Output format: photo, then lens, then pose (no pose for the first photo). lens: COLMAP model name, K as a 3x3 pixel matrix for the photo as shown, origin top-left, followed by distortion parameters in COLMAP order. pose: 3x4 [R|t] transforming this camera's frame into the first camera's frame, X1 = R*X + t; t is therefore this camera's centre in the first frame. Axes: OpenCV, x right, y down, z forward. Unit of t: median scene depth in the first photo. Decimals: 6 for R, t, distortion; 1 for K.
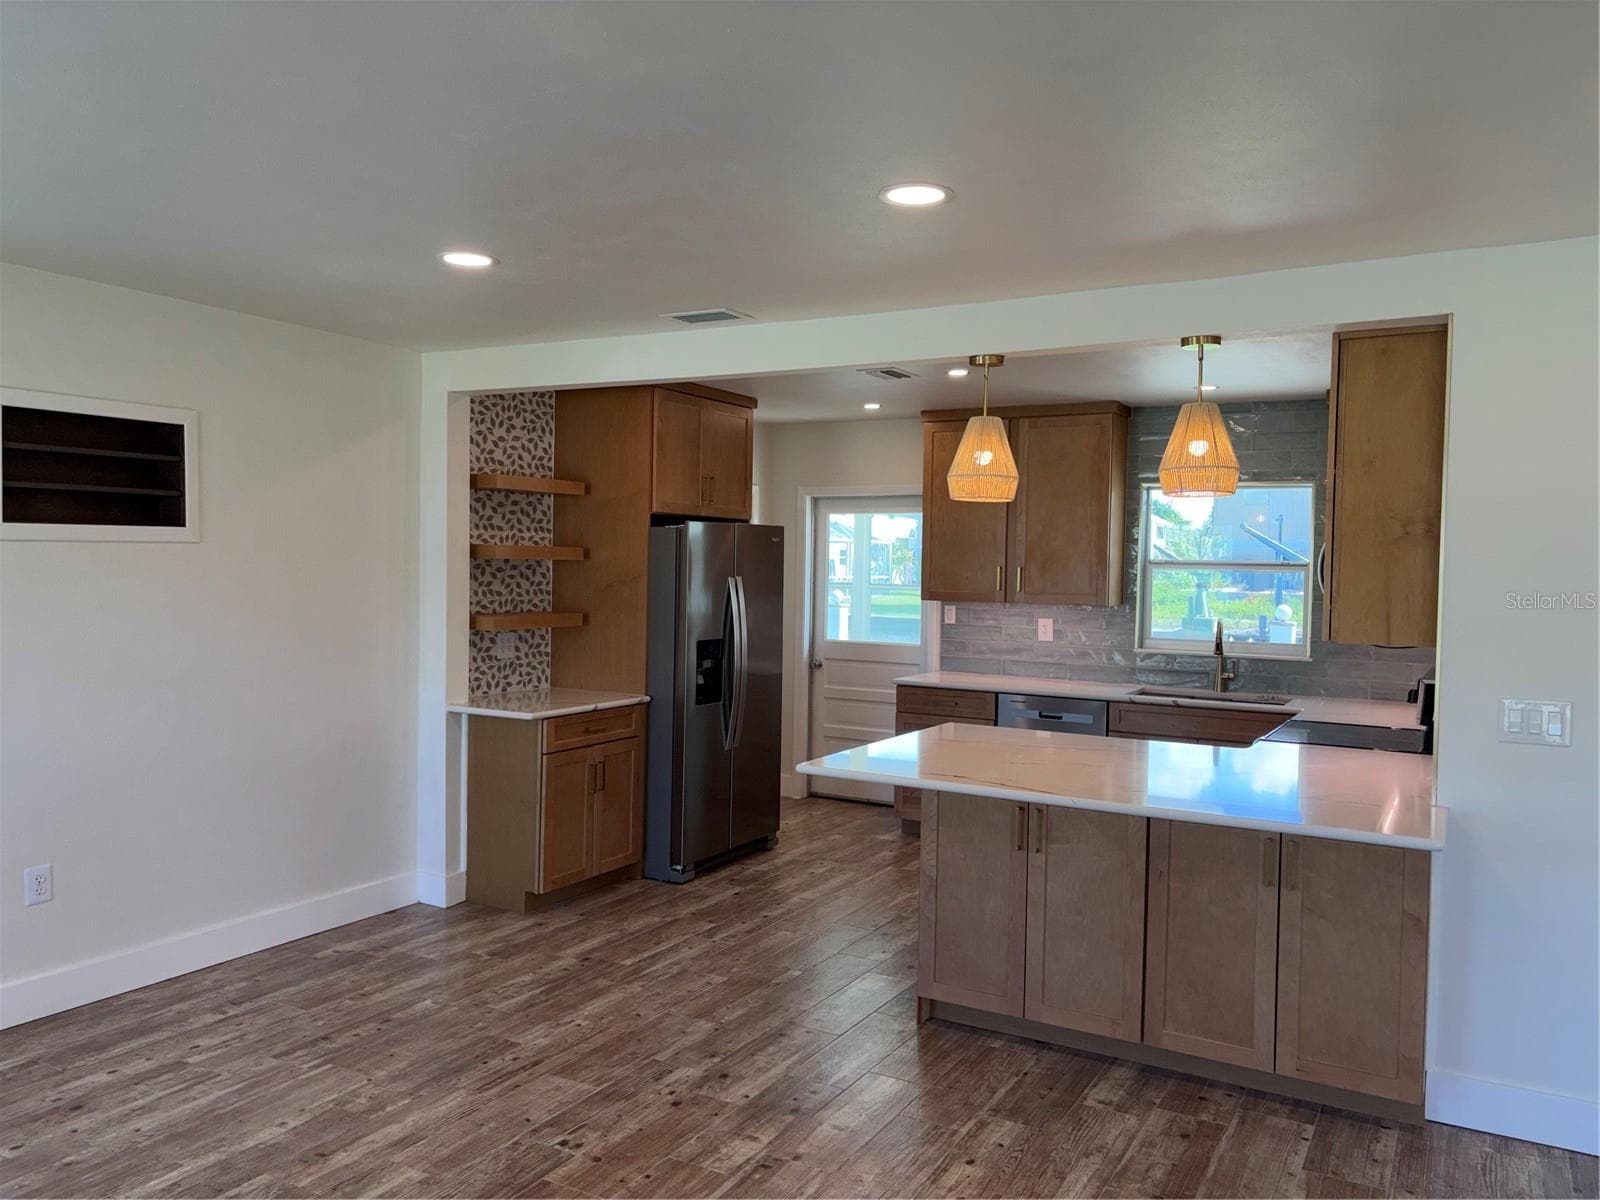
lens RADIAL K [[1226.1, 0, 802.5], [0, 1226.1, 596.5], [0, 0, 1]] dist [0.046867, -0.041013]
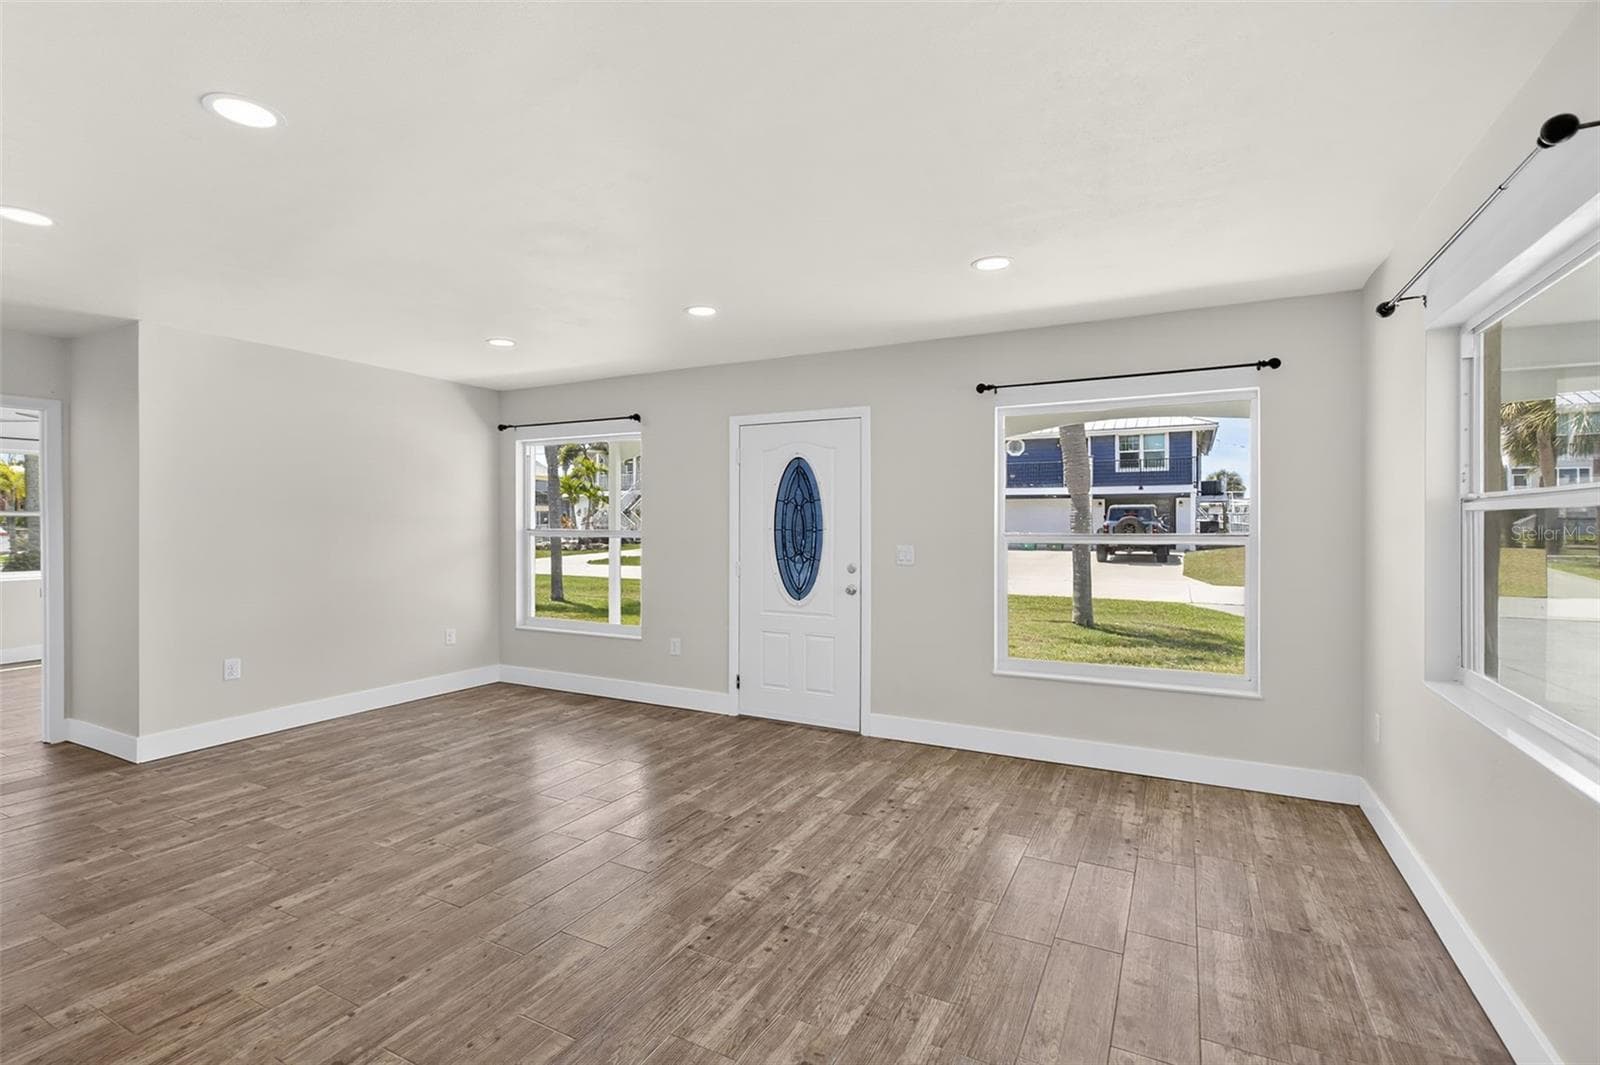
lens RADIAL K [[746.6, 0, 782.7], [0, 746.6, 525.0], [0, 0, 1]] dist [-0.003215, 0.000215]
pose [[-0.999651, -0.021887, -0.014765, -0.194516], [-0.022317, 0.999312, 0.029607, 0.011982], [0.014107, 0.029926, -0.999453, 0.860120]]
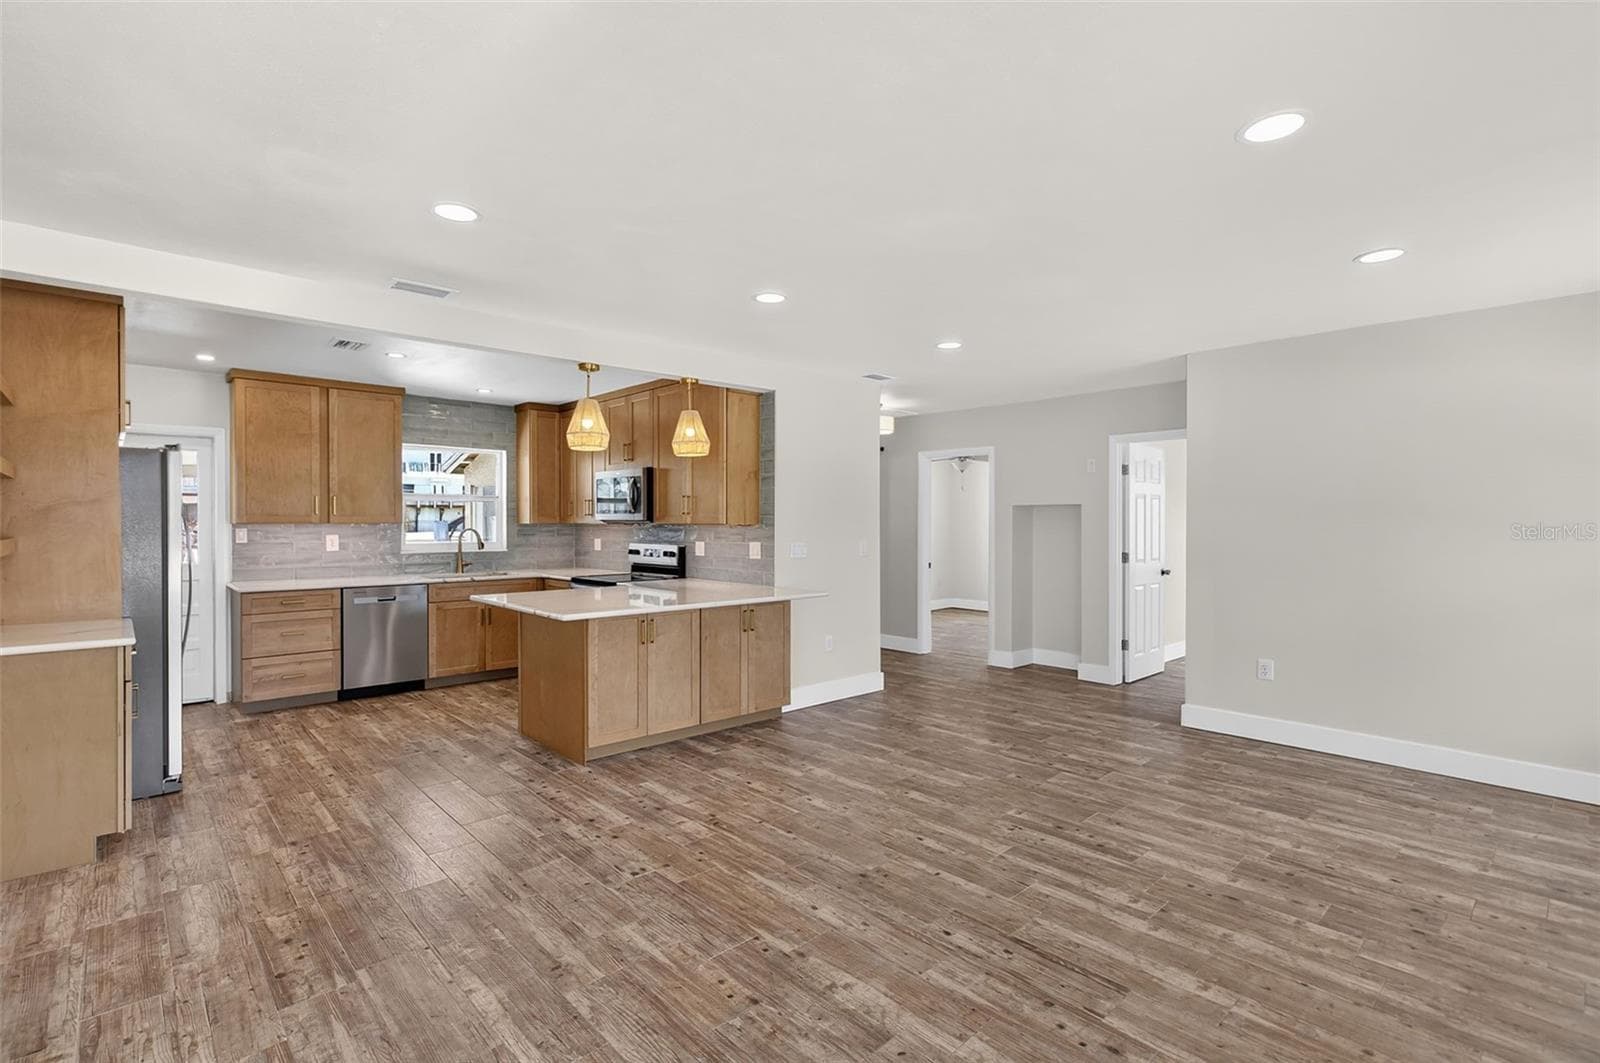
lens RADIAL K [[736.5, 0, 792.6], [0, 736.5, 531.6], [0, 0, 1]] dist [-0.001735, 0.000301]
pose [[0.307421, -0.030081, 0.951098, -0.534904], [0.032434, 0.999251, 0.021121, 0.016984], [-0.951021, 0.024355, 0.308166, 0.311374]]
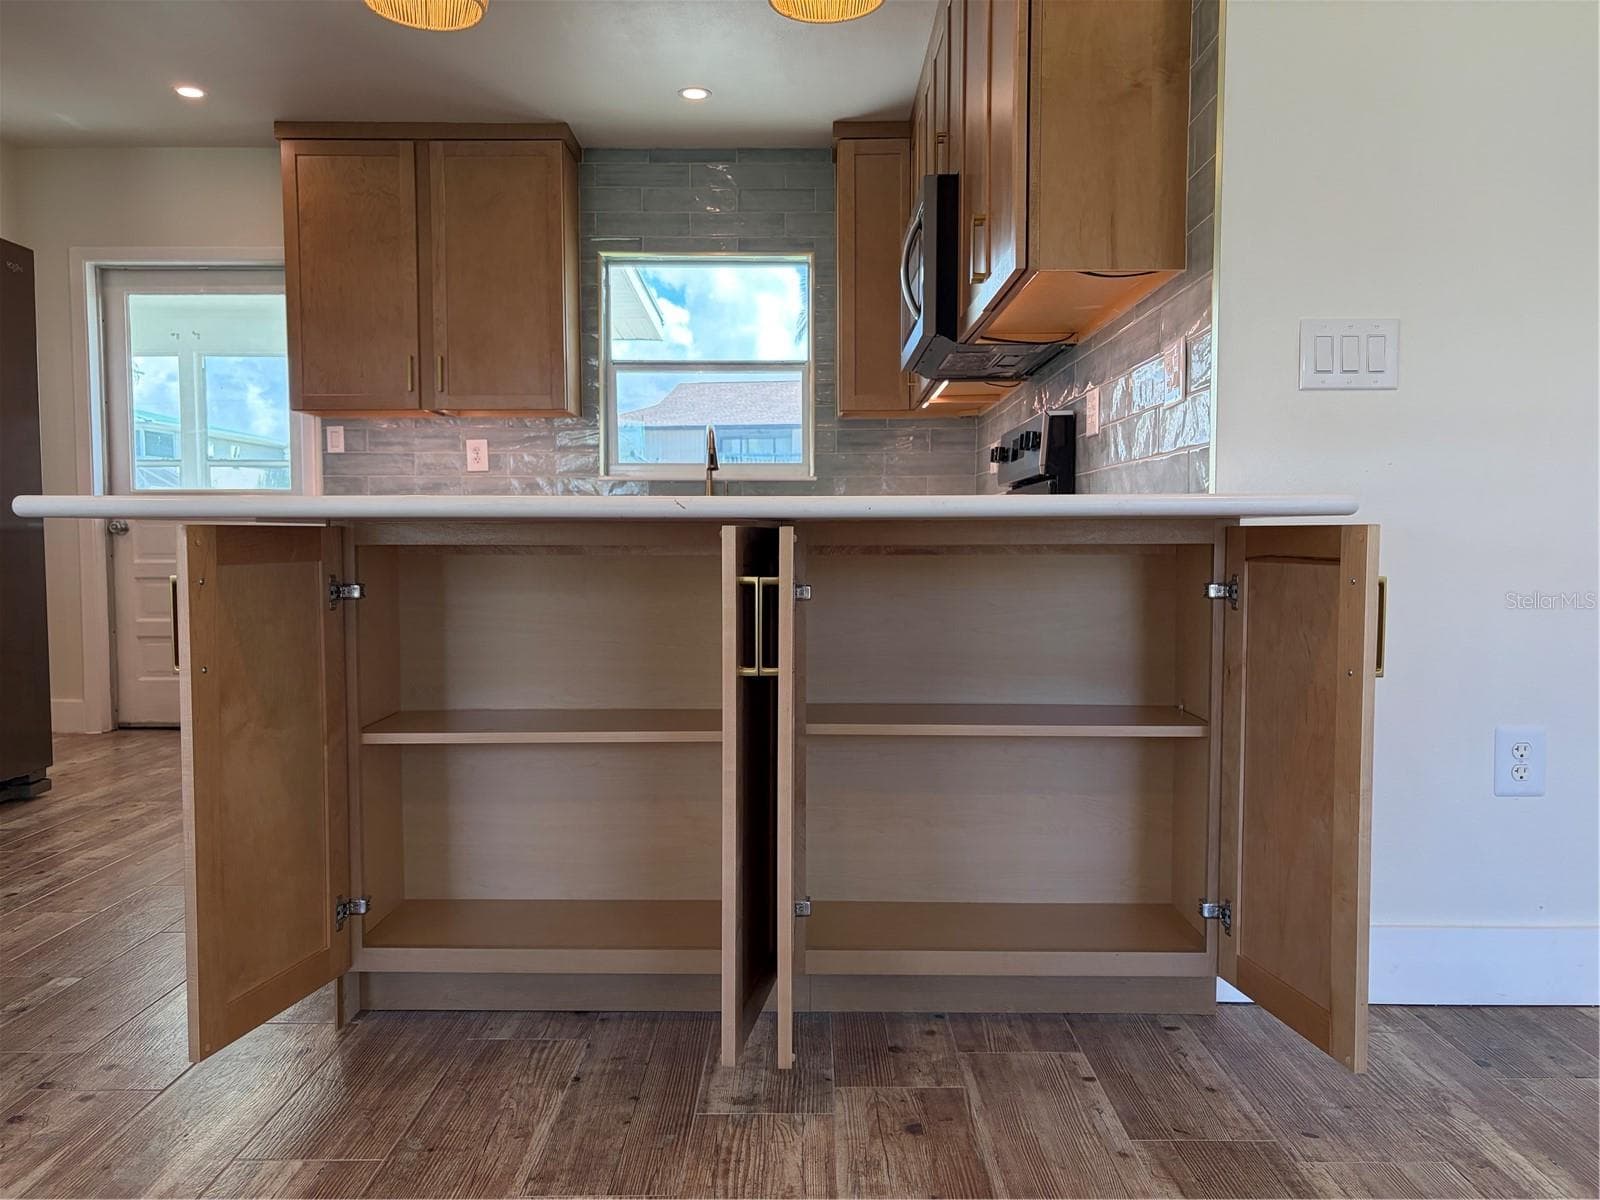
lens RADIAL K [[1223.7, 0, 803.6], [0, 1223.7, 604.7], [0, 0, 1]] dist [0.011378, 0.004141]
pose [[0.875654, -0.045430, 0.480798, 0.019798], [0.031321, 0.998812, 0.037331, 0.116551], [-0.481923, -0.017630, 0.876036, 0.341710]]
